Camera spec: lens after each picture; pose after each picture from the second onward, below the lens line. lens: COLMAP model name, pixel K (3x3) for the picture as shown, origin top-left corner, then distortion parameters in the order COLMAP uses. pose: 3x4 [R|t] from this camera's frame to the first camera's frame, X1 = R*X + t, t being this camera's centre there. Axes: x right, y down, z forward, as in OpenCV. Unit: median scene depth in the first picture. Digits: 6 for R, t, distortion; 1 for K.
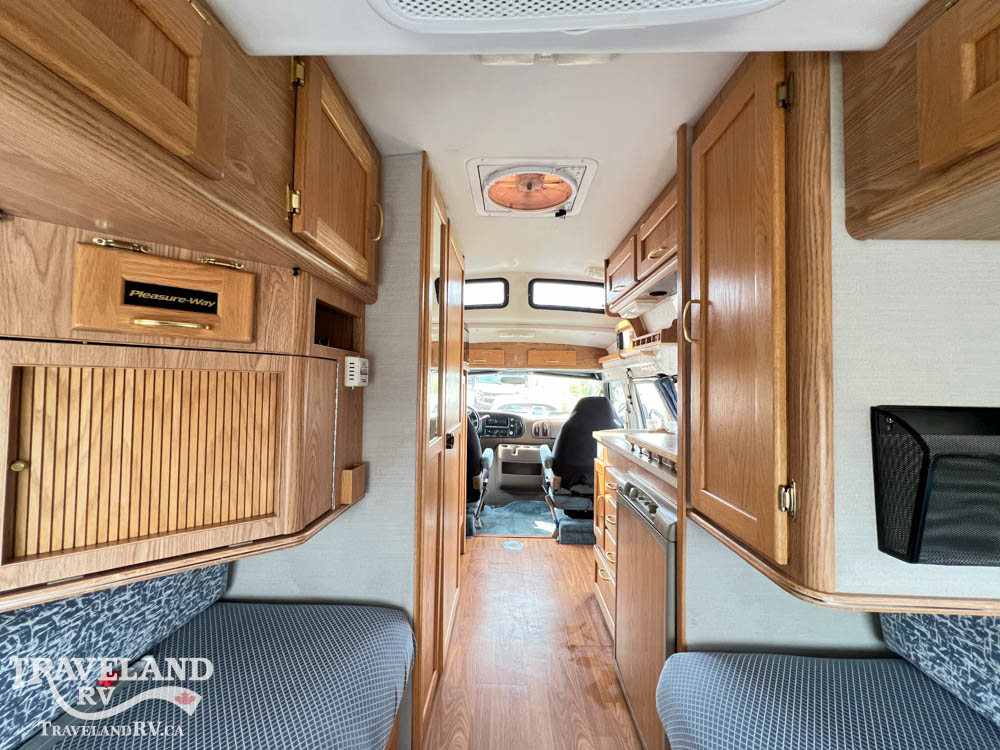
lens RADIAL K [[398.9, 0, 498.6], [0, 398.9, 373.6], [0, 0, 1]] dist [-0.001550, 0.000518]
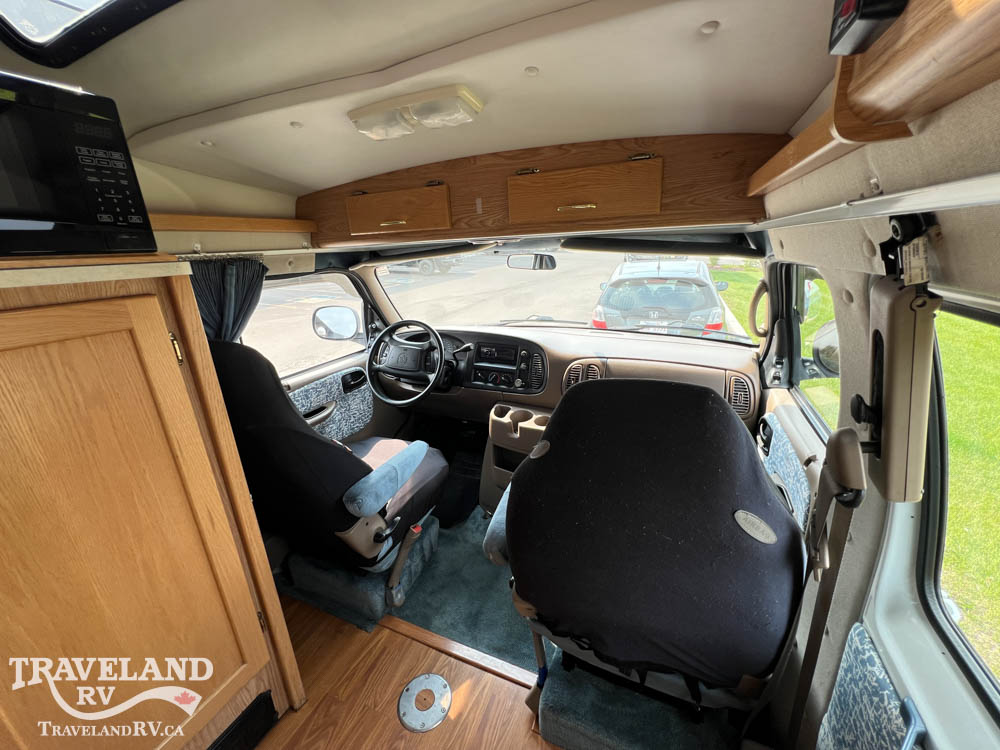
lens RADIAL K [[398.9, 0, 498.6], [0, 398.9, 373.6], [0, 0, 1]] dist [-0.001550, 0.000518]
pose [[0.920976, 0.062845, -0.384519, 0.648188], [0.071322, 0.943037, 0.324954, -0.041496], [0.383037, -0.326699, 0.864031, 2.082178]]
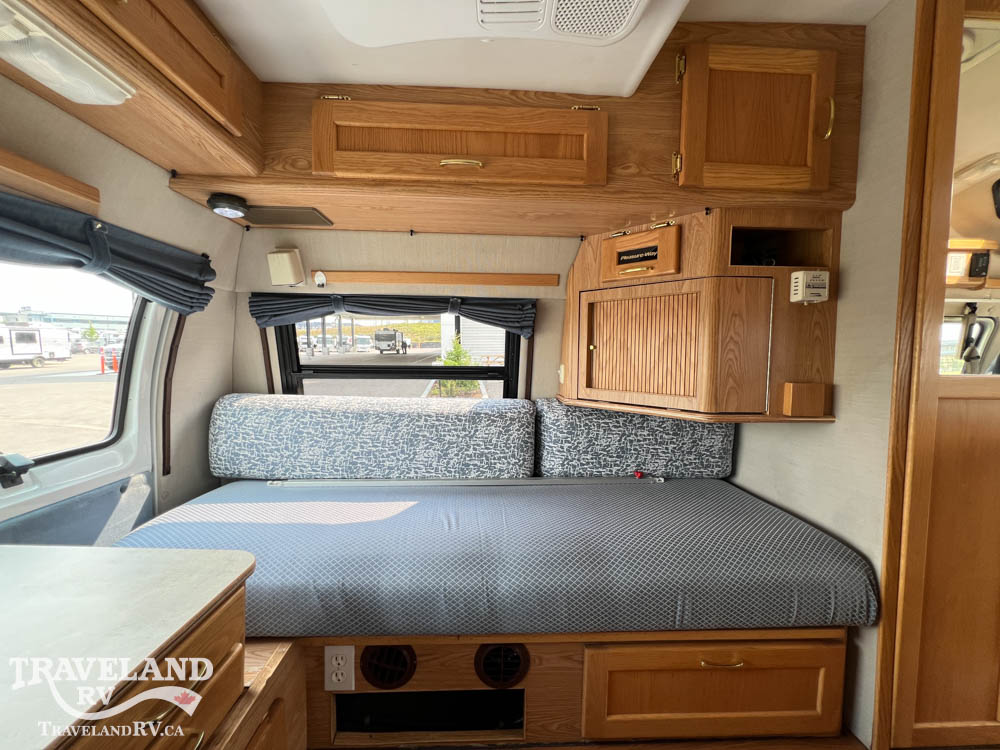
lens RADIAL K [[398.9, 0, 498.6], [0, 398.9, 373.6], [0, 0, 1]] dist [-0.001550, 0.000518]
pose [[0.074345, 0.038984, -0.996470, 0.582819], [0.018596, 0.999008, 0.040471, 0.158874], [0.997059, -0.021539, 0.073547, 0.169937]]
